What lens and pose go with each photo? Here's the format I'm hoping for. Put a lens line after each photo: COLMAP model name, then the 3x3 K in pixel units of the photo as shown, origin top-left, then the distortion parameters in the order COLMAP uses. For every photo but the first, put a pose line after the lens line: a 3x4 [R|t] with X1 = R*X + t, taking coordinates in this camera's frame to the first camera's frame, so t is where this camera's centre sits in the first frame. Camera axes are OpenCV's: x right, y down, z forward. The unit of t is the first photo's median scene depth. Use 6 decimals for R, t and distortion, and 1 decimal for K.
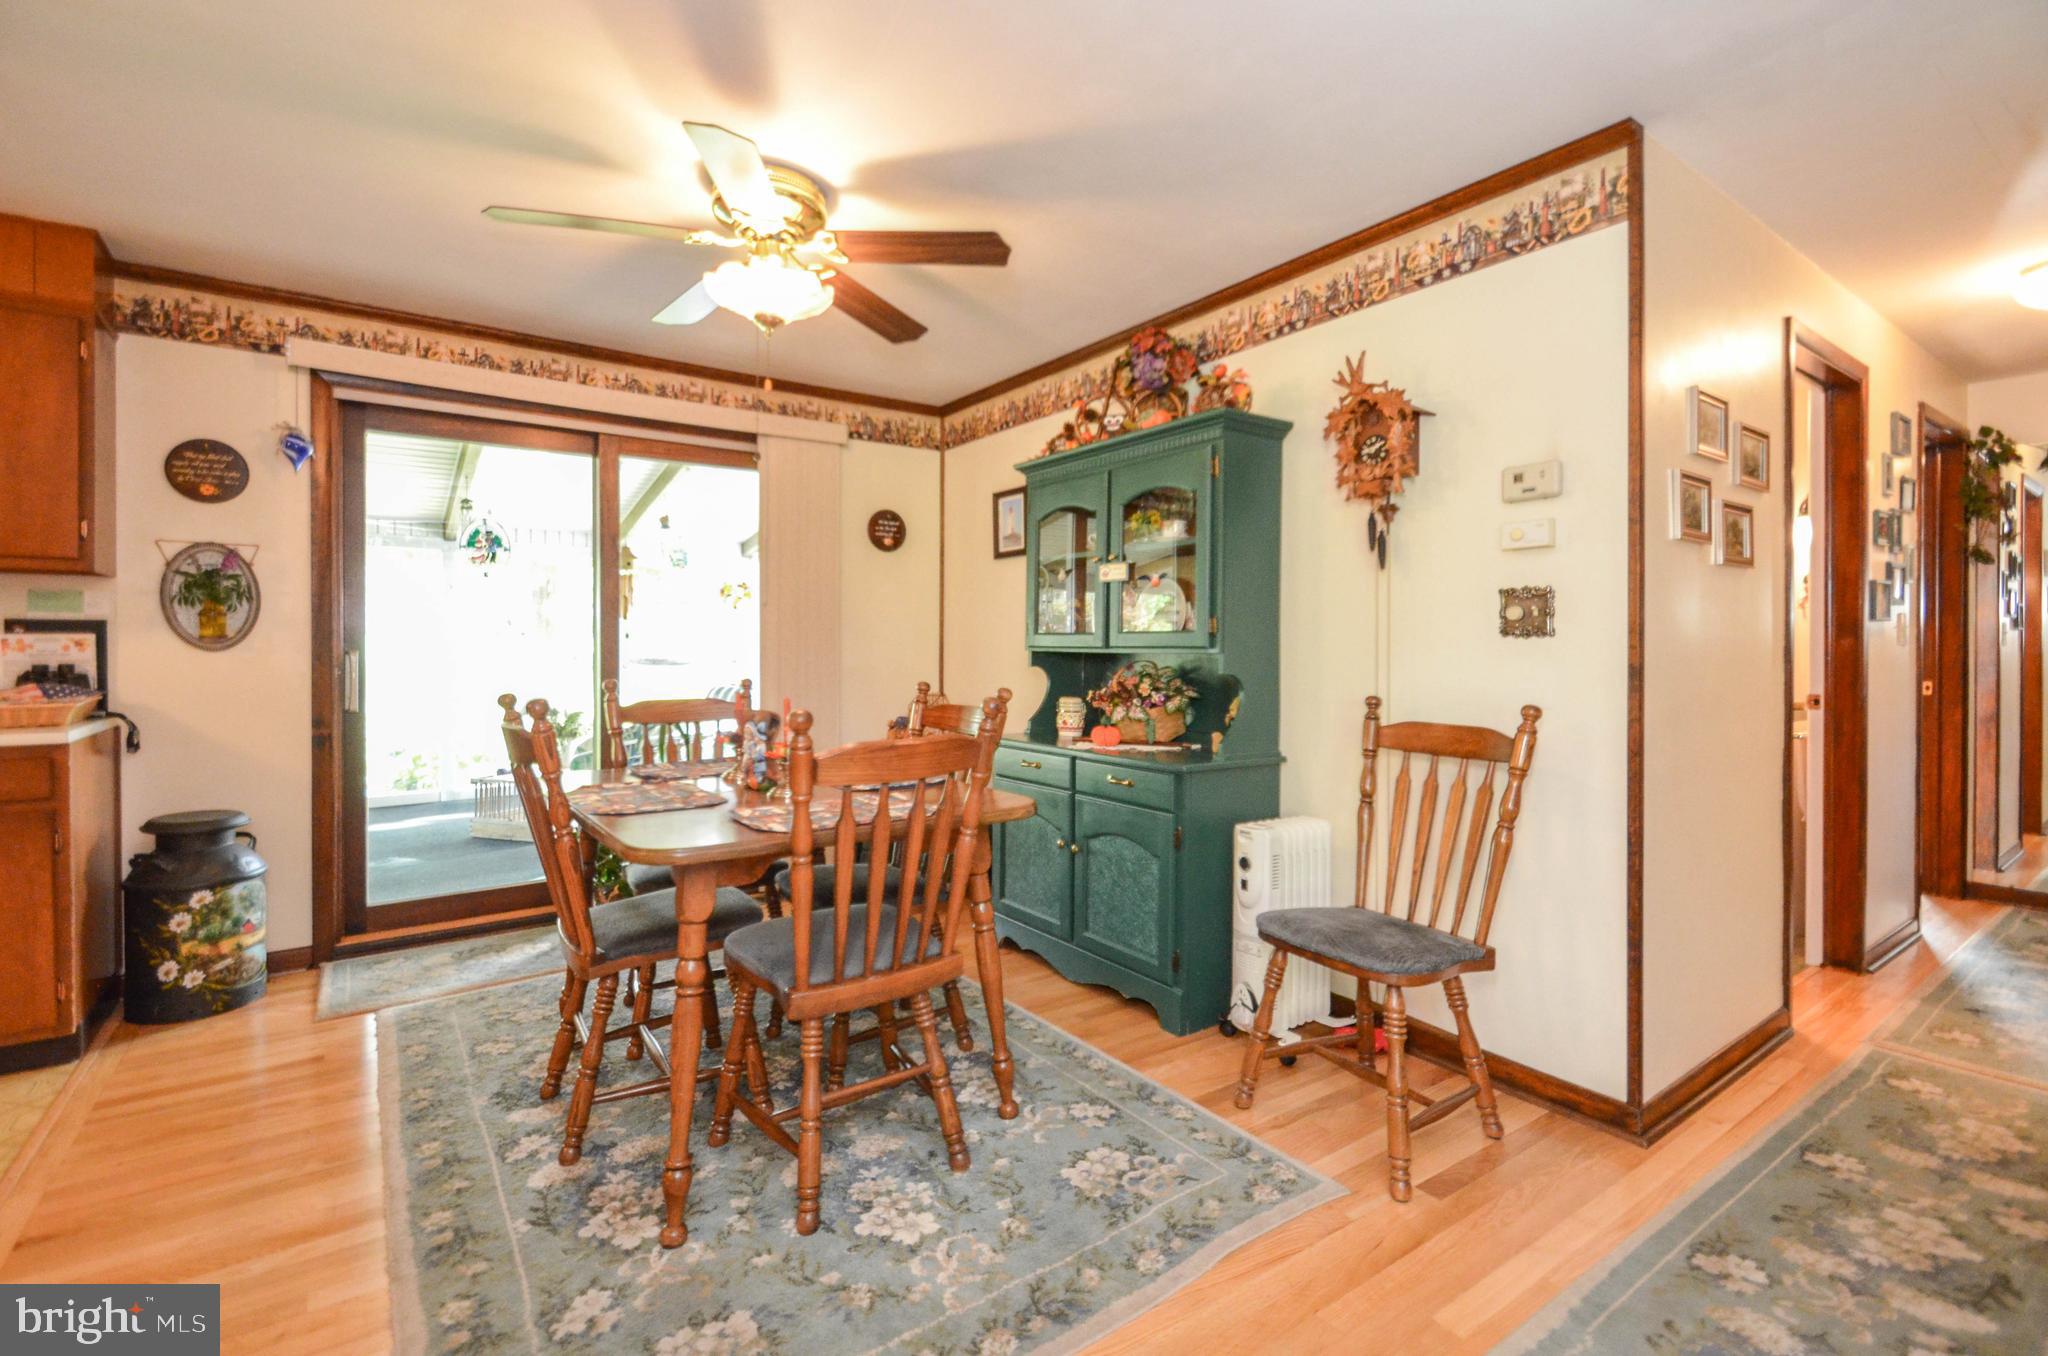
lens RADIAL K [[909.1, 0, 1004.2], [0, 909.1, 637.1], [0, 0, 1]] dist [0.011935, 0.000035]
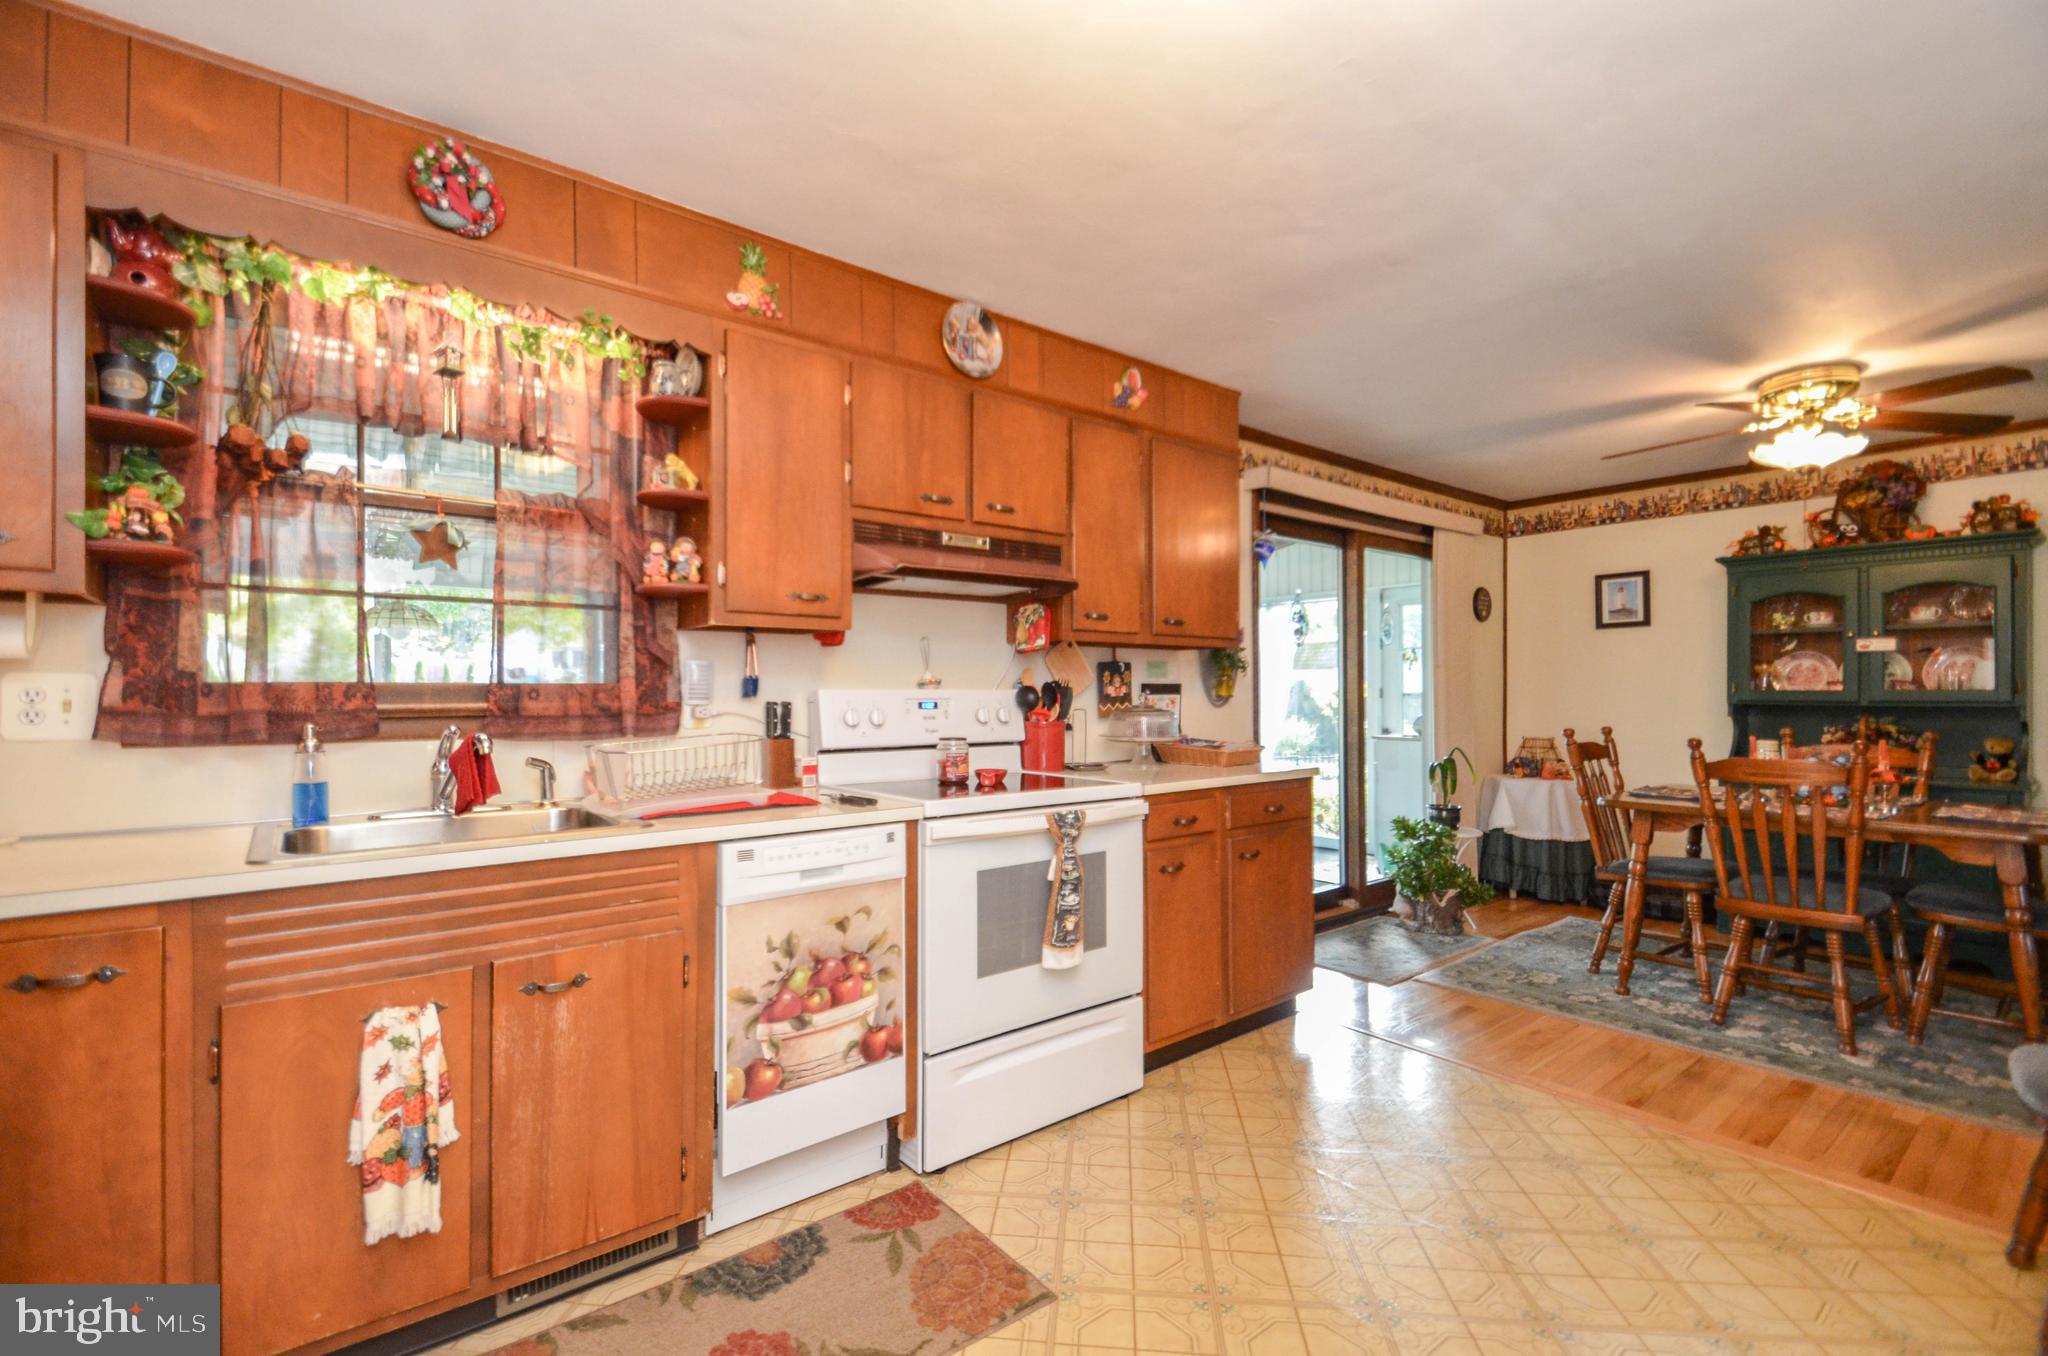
lens RADIAL K [[909.1, 0, 1024.7], [0, 909.1, 686.7], [0, 0, 1]] dist [0.011935, 0.000035]
pose [[0.998000, -0.009136, 0.062553, -0.861954], [0.009923, 0.999875, -0.012295, -0.001131], [-0.062433, 0.012891, 0.997966, -0.174736]]
